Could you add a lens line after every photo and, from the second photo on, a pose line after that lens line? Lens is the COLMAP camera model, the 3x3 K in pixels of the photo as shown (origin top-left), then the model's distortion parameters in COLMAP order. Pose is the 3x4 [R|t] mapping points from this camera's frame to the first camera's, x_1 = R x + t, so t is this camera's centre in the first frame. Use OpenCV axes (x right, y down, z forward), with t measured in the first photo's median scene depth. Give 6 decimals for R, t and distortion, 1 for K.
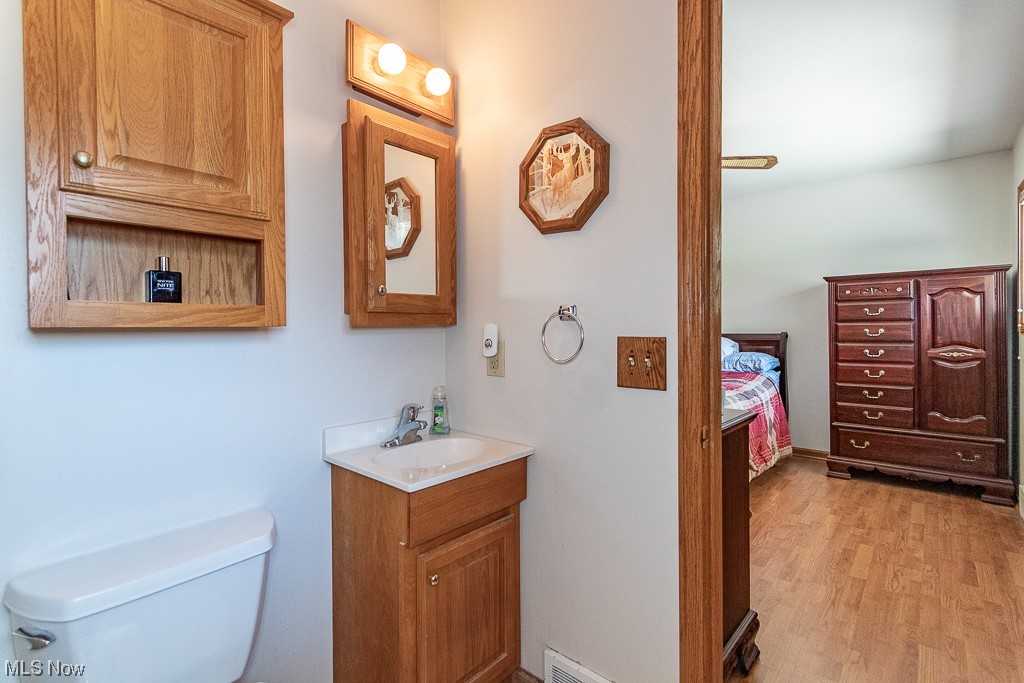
lens RADIAL K [[477.6, 0, 509.0], [0, 477.6, 331.1], [0, 0, 1]] dist [0.009597, -0.005579]
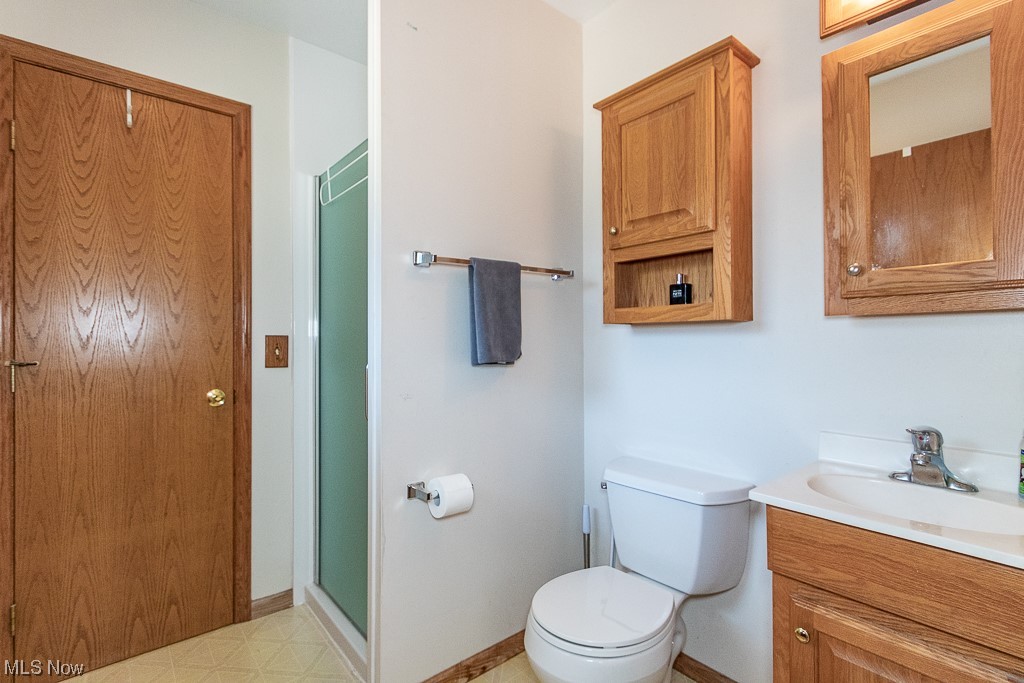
lens RADIAL K [[477.6, 0, 510.5], [0, 477.6, 340.2], [0, 0, 1]] dist [0.009597, -0.005579]
pose [[-0.160481, 0.010631, -0.986982, 0.521129], [-0.003251, 0.999931, 0.011299, 0.019824], [0.987034, 0.005022, -0.160435, 0.486028]]
